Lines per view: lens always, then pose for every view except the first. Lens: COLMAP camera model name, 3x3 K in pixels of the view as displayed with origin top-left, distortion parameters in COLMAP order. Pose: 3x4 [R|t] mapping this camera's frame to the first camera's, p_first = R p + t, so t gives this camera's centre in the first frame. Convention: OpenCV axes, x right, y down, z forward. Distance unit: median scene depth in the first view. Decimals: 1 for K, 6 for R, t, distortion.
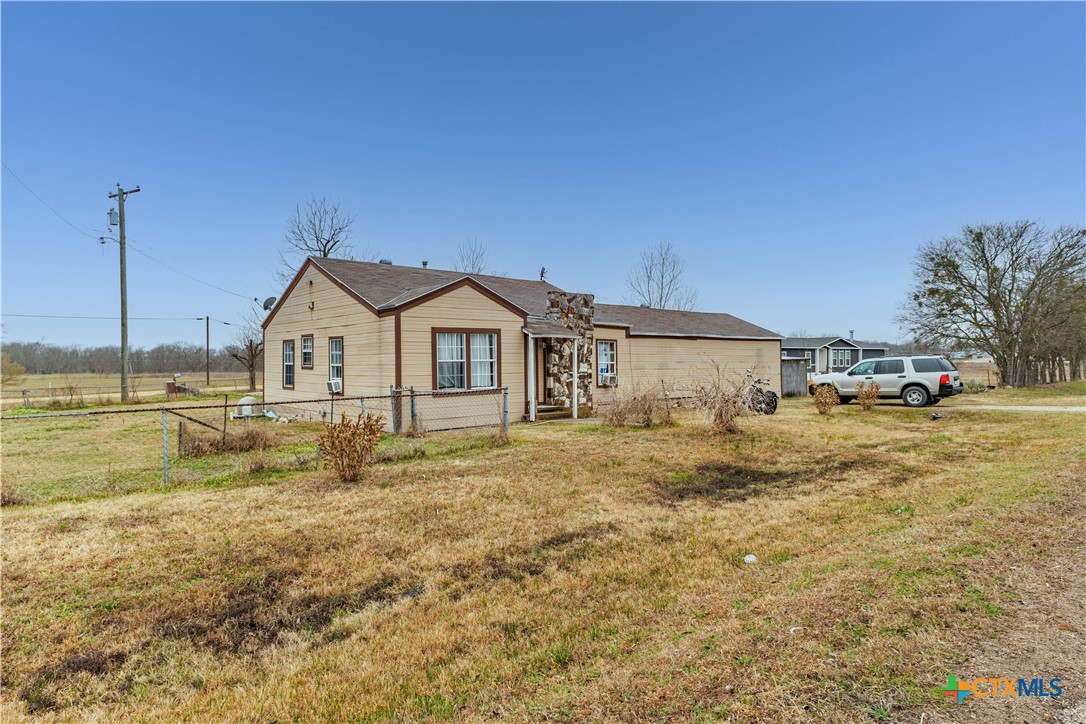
lens RADIAL K [[615.6, 0, 543.0], [0, 615.6, 362.0], [0, 0, 1]] dist [0.017232, -0.000372]
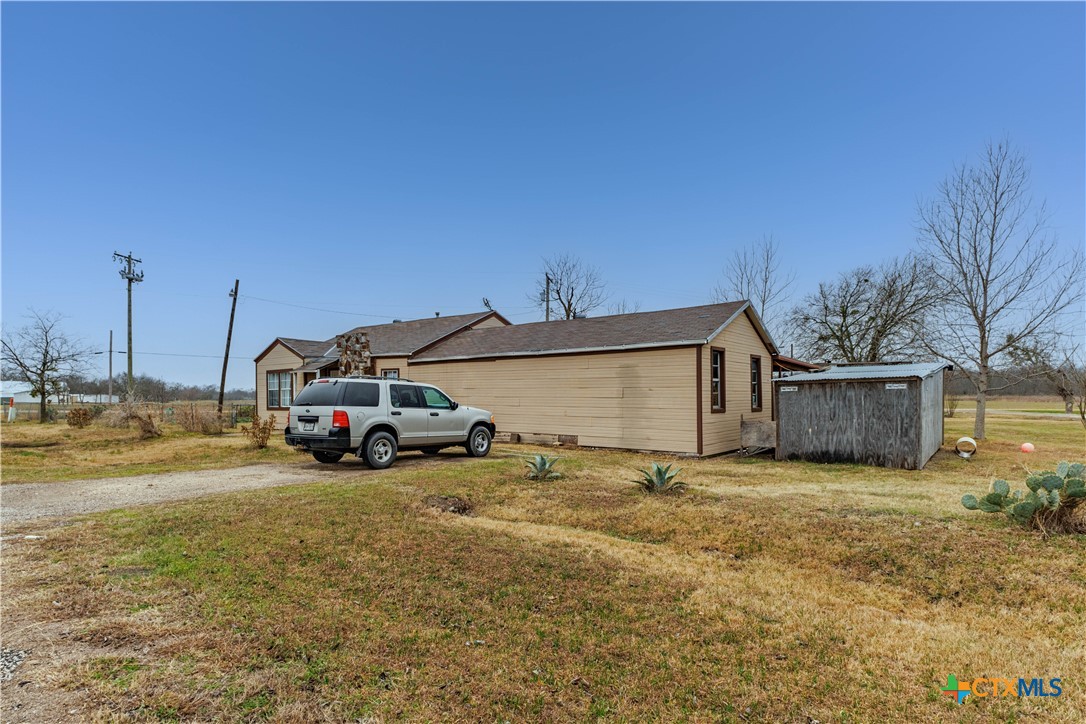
lens RADIAL K [[599.2, 0, 546.9], [0, 599.2, 396.0], [0, 0, 1]] dist [0.002805, -0.000311]
pose [[0.175660, 0.012587, -0.984370, 1.321105], [0.009322, 0.999852, 0.014448, -0.000747], [0.984407, -0.011714, 0.175517, 1.187552]]
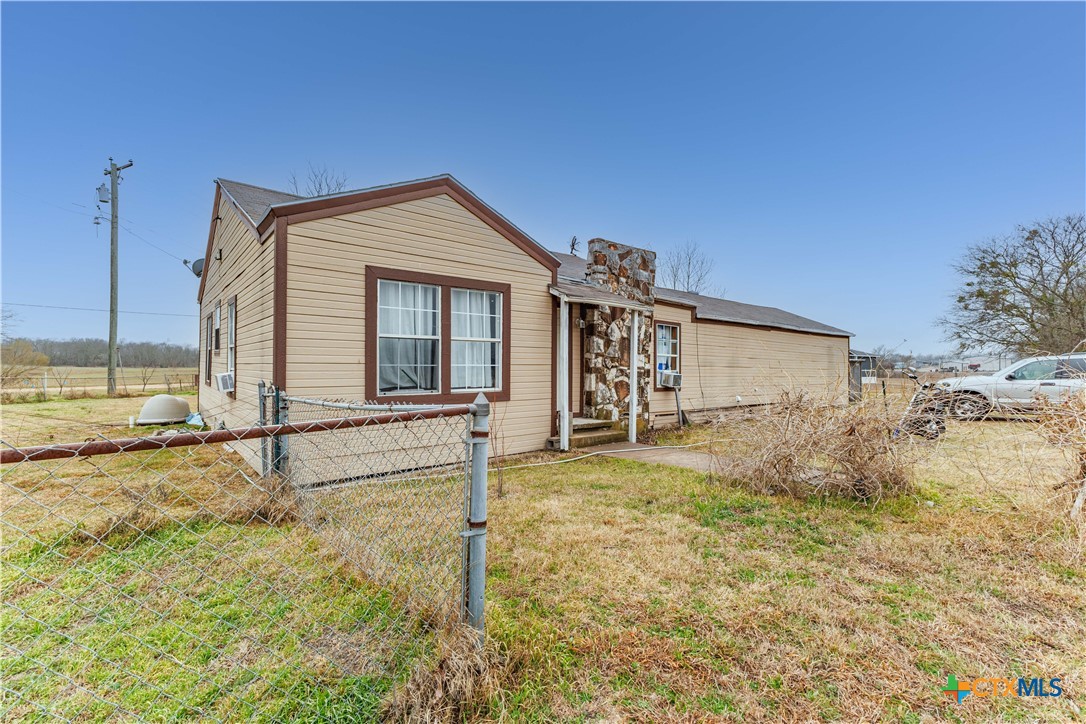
lens RADIAL K [[472.5, 0, 542.3], [0, 472.5, 360.3], [0, 0, 1]] dist [0.012851, -0.005235]
pose [[0.999180, 0.015965, -0.037197, -0.020153], [-0.016414, 0.999795, -0.011814, 0.016930], [0.037001, 0.012415, 0.999238, 0.500938]]
